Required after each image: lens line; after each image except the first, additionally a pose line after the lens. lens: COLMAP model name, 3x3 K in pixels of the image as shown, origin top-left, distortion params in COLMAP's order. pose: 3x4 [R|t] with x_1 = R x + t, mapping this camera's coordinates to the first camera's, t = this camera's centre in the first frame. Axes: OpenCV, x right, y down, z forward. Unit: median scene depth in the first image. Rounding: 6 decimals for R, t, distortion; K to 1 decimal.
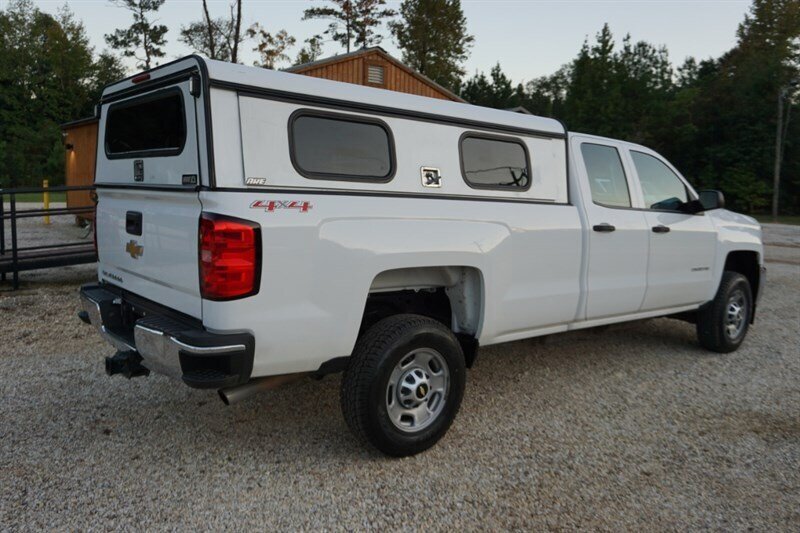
lens RADIAL K [[651.0, 0, 397.9], [0, 651.0, 266.6], [0, 0, 1]] dist [-0.027918, 0.012925]
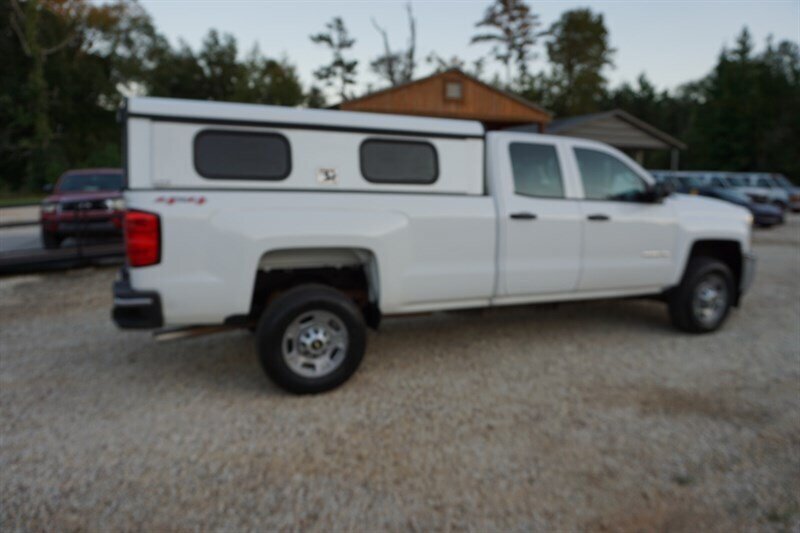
lens RADIAL K [[552.6, 0, 400.0], [0, 552.6, 266.5], [0, 0, 1]] dist [-0.071885, 0.030281]
pose [[0.959054, 0.018687, -0.282605, 0.038630], [-0.012458, 0.999639, 0.023820, 0.000841], [0.282948, -0.019324, 0.958941, 0.001463]]
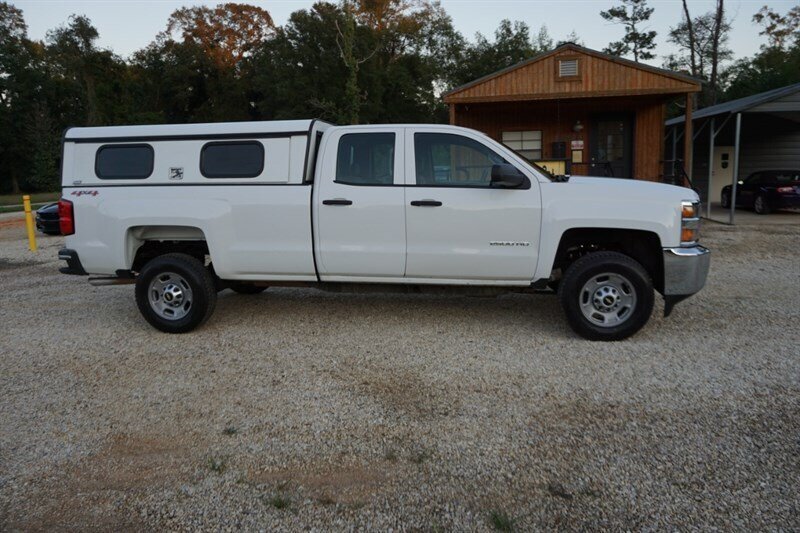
lens RADIAL K [[552.6, 0, 400.0], [0, 552.6, 266.5], [0, 0, 1]] dist [-0.071885, 0.030281]
pose [[0.663750, 0.081219, -0.743531, 0.120157], [-0.046768, 0.996648, 0.067118, -0.001358], [0.746491, -0.009776, 0.665324, 0.038387]]
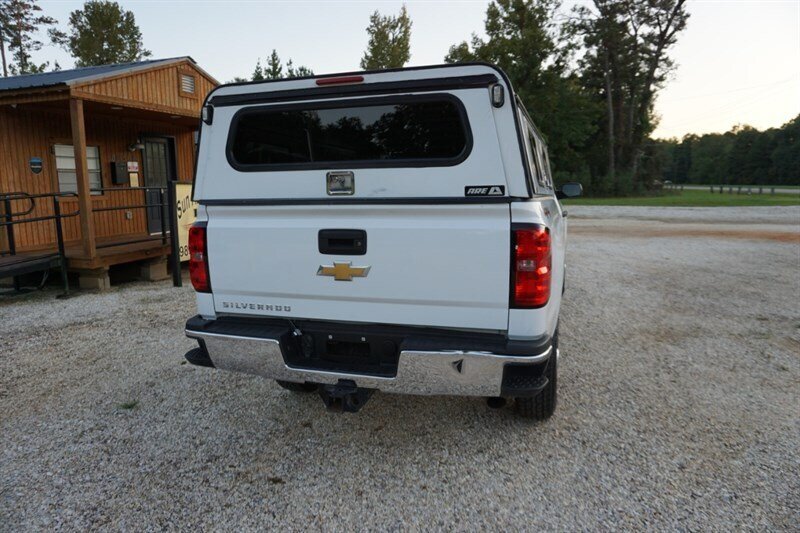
lens RADIAL K [[535.9, 0, 401.1], [0, 535.9, 266.6], [0, 0, 1]] dist [-0.052357, 0.036848]
pose [[0.840184, -0.118322, 0.529236, -0.055811], [0.101885, 0.992970, 0.060253, -0.005315], [-0.532645, 0.003298, 0.846332, 0.024804]]
